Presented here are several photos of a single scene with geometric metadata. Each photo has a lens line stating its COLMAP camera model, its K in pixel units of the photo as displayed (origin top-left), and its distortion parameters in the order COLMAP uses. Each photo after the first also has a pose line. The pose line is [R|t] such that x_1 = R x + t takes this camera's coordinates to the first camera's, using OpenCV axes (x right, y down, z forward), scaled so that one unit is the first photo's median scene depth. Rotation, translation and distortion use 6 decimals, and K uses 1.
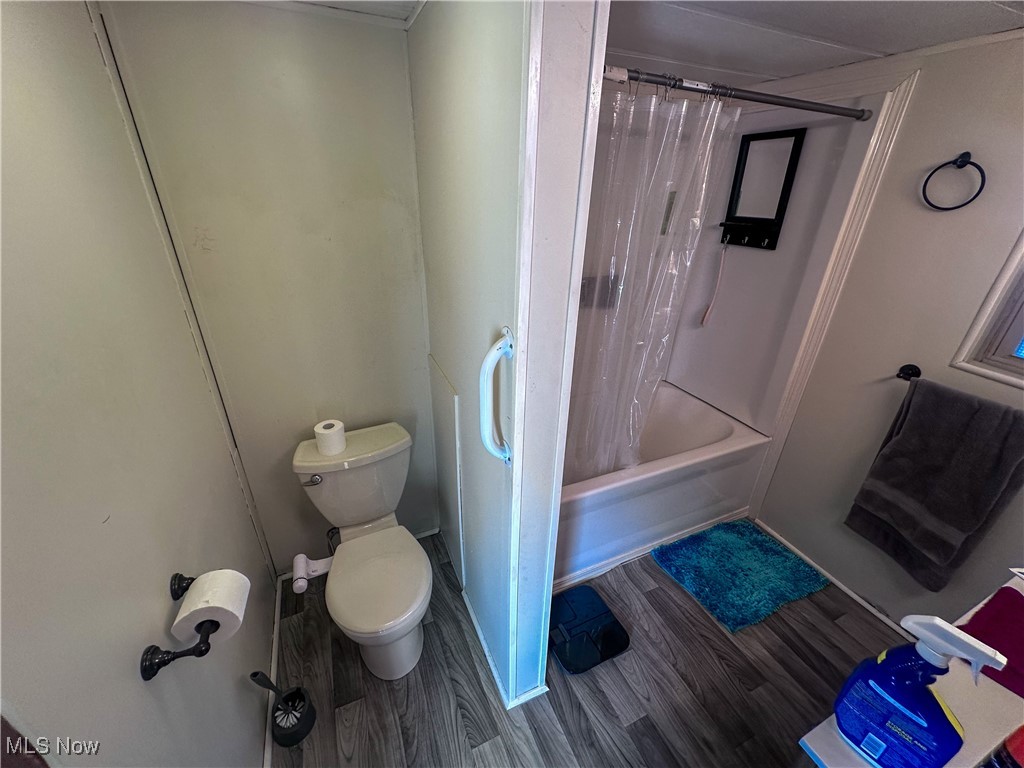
lens RADIAL K [[410.4, 0, 511.7], [0, 410.4, 382.5], [0, 0, 1]] dist [-0.001321, -0.000364]
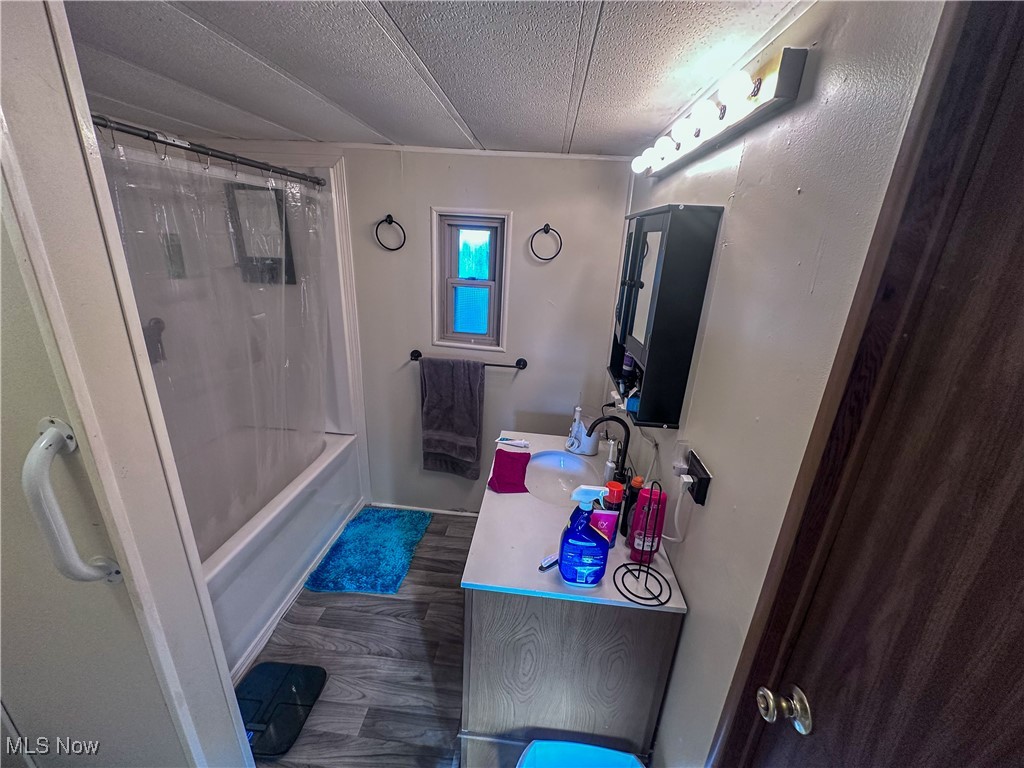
lens RADIAL K [[410.4, 0, 512.4], [0, 410.4, 382.9], [0, 0, 1]] dist [-0.001321, -0.000364]
pose [[0.490473, -0.288855, 0.822192, -0.109020], [0.344694, 0.930832, 0.121398, 0.007937], [-0.800389, 0.223862, 0.556114, -0.085837]]
